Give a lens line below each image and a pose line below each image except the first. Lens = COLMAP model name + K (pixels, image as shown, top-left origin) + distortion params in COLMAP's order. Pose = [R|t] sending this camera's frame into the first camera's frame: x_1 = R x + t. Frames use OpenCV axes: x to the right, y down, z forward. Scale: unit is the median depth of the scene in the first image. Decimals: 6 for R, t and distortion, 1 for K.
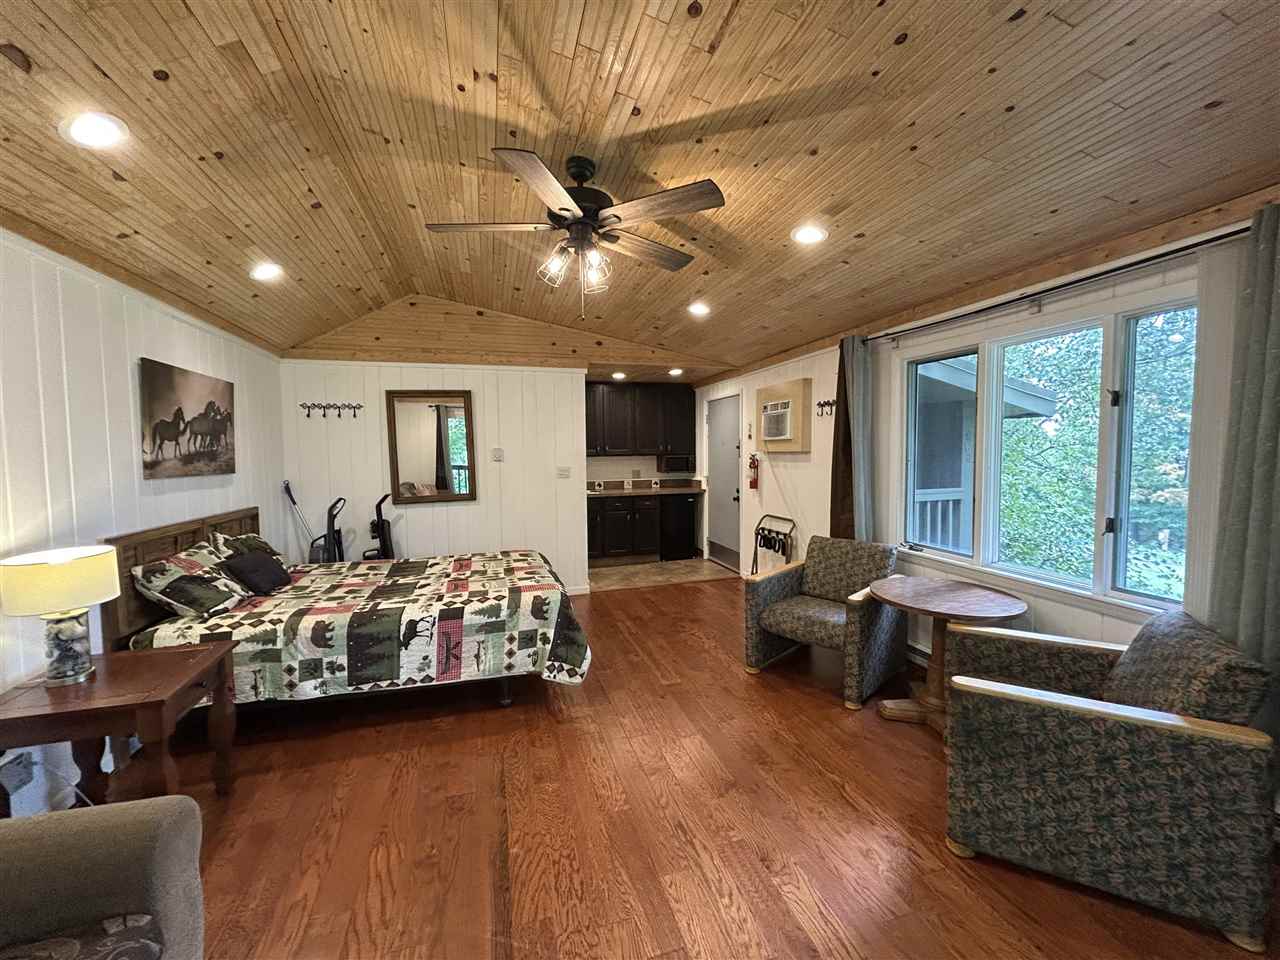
lens RADIAL K [[514.7, 0, 639.9], [0, 514.7, 478.2], [0, 0, 1]] dist [-0.001893, 0.001376]
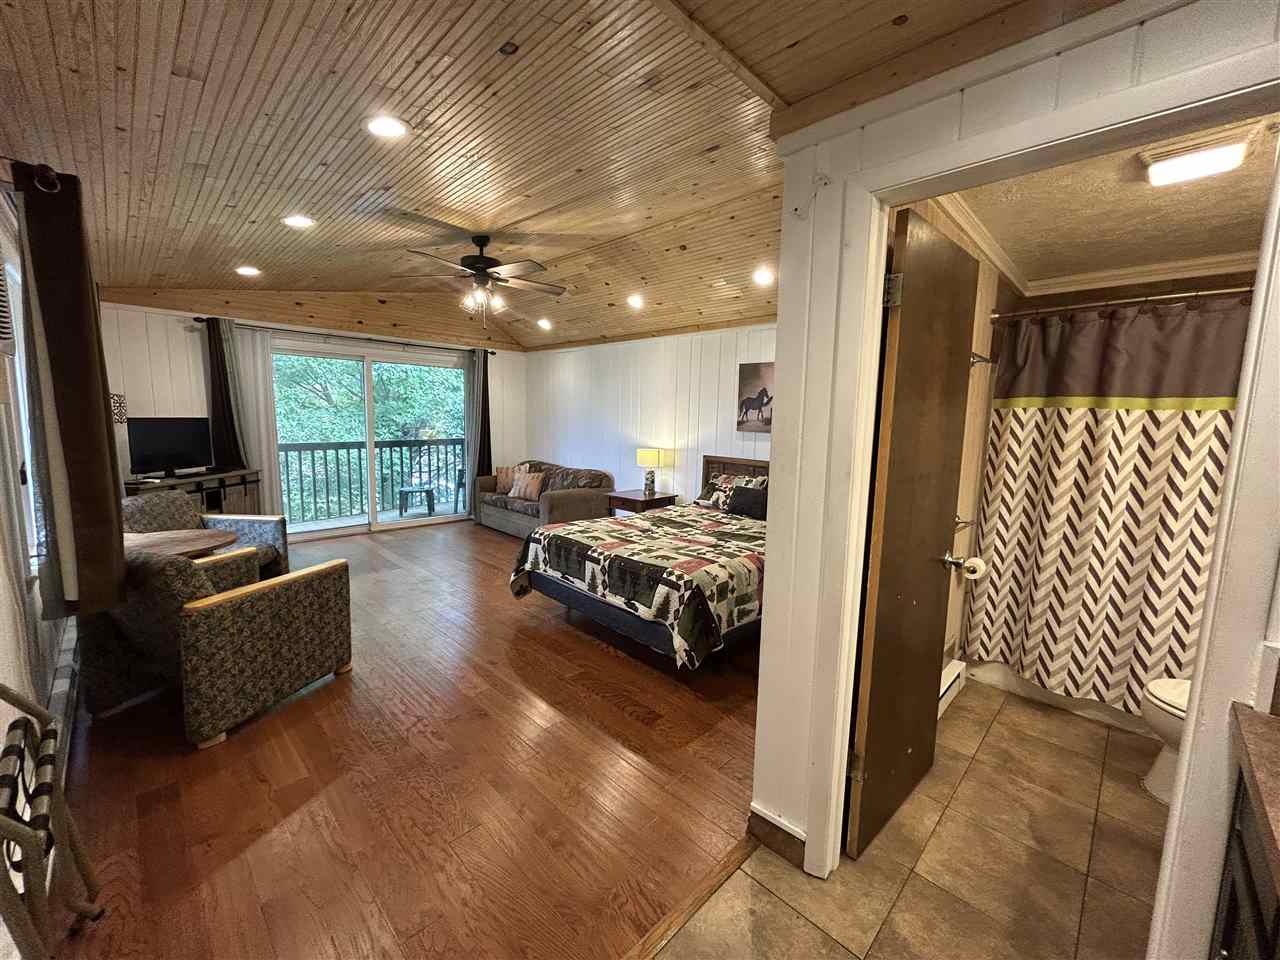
lens RADIAL K [[514.7, 0, 639.6], [0, 514.7, 479.5], [0, 0, 1]] dist [-0.001893, 0.001376]
pose [[-0.875556, 0.045974, -0.480925, 0.217829], [-0.042935, 0.984118, 0.172242, -0.118030], [0.481206, 0.171456, -0.859677, 2.241895]]
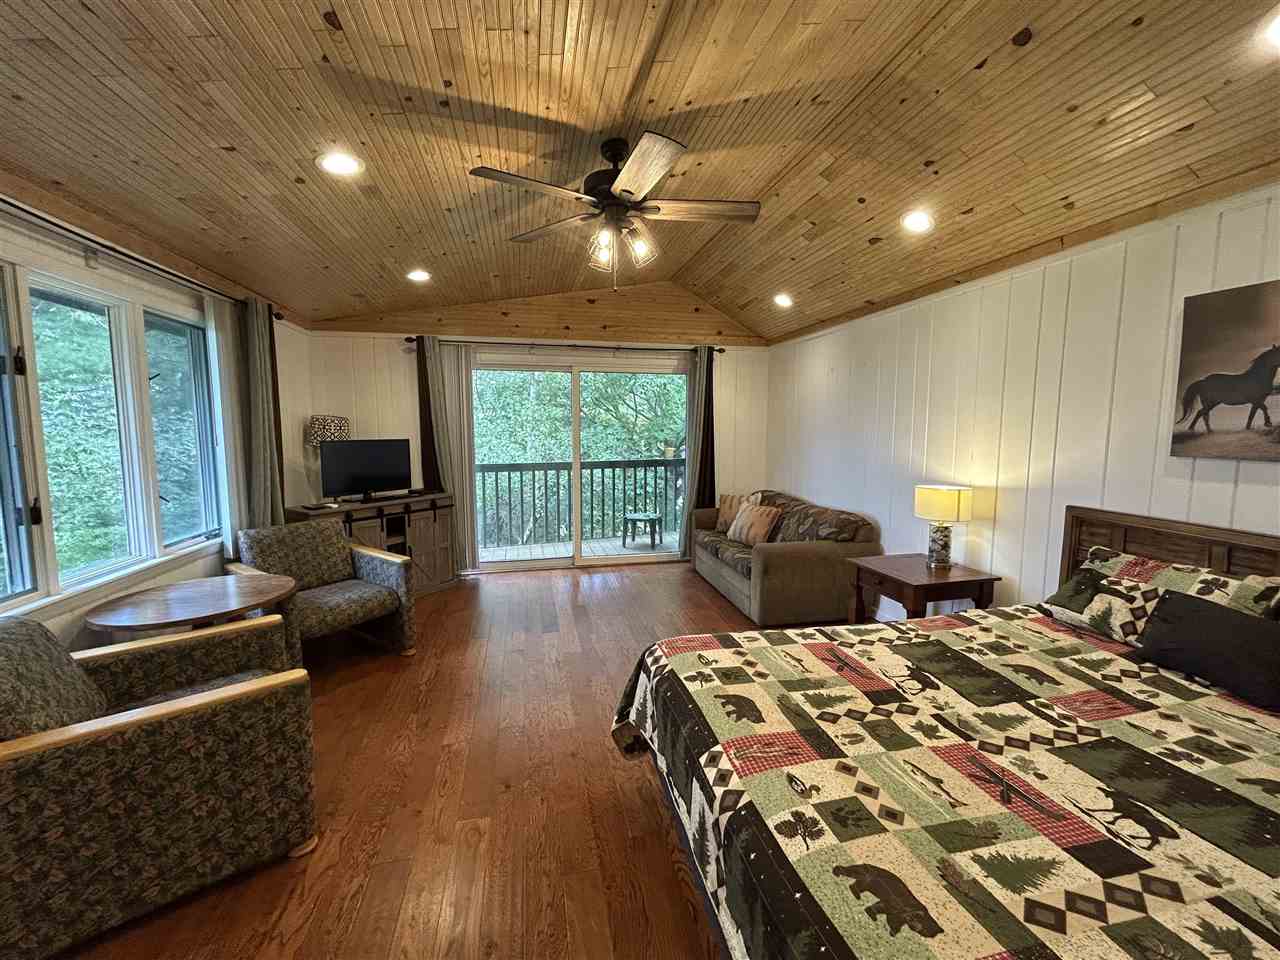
lens RADIAL K [[514.7, 0, 640.0], [0, 514.7, 478.1], [0, 0, 1]] dist [-0.001893, 0.001376]
pose [[-0.997689, 0.000607, 0.067946, -0.187067], [0.010915, 0.988406, 0.151443, -0.085057], [-0.067066, 0.151835, -0.986128, 1.683884]]
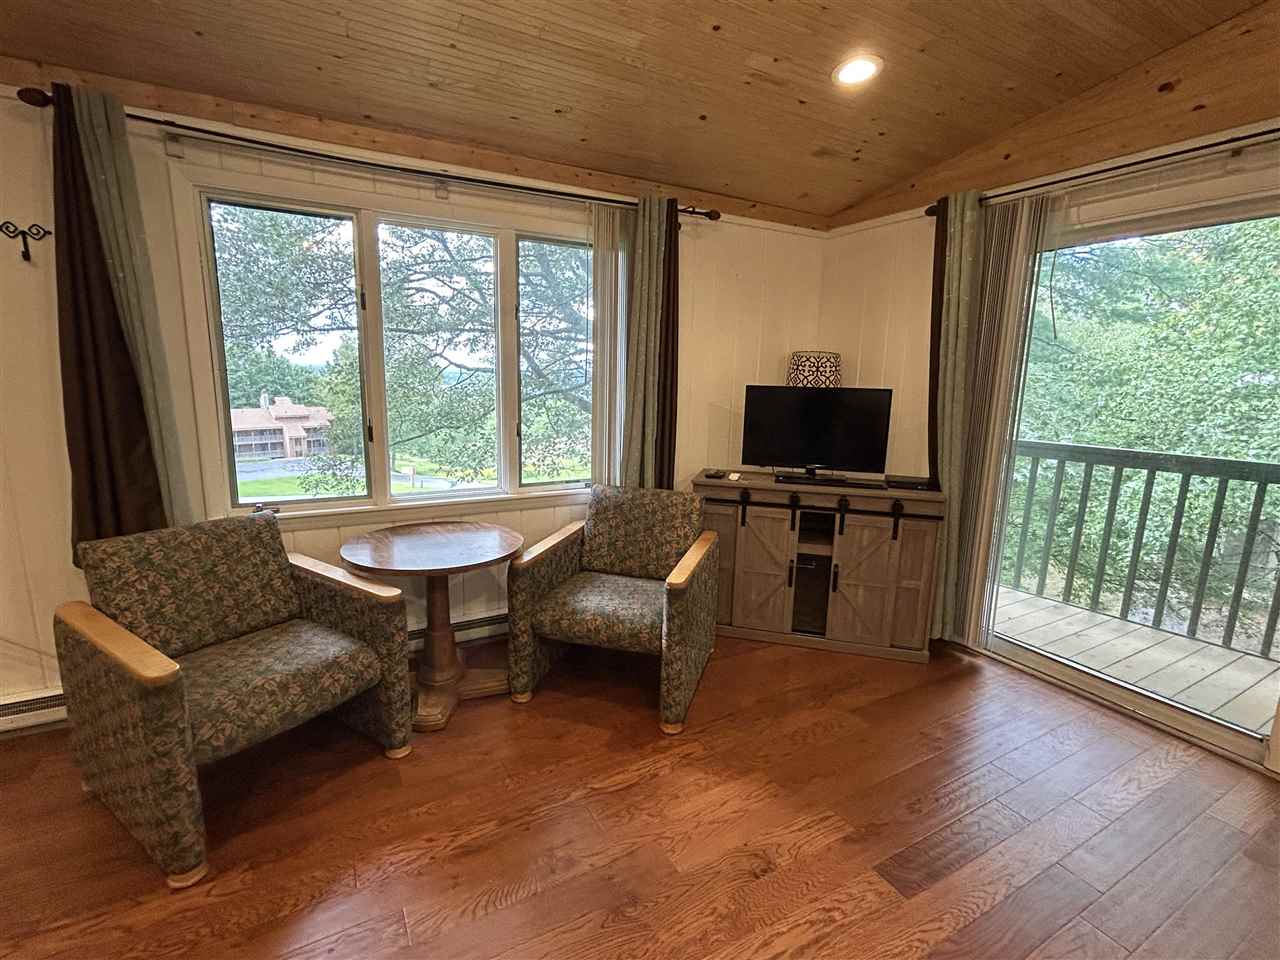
lens RADIAL K [[595.5, 0, 636.7], [0, 595.5, 478.0], [0, 0, 1]] dist [-0.002372, 0.000534]
pose [[-0.217722, -0.171569, 0.960813, -0.319858], [0.033269, 0.982552, 0.182989, -0.026782], [-0.975444, 0.071806, -0.208216, 0.843844]]
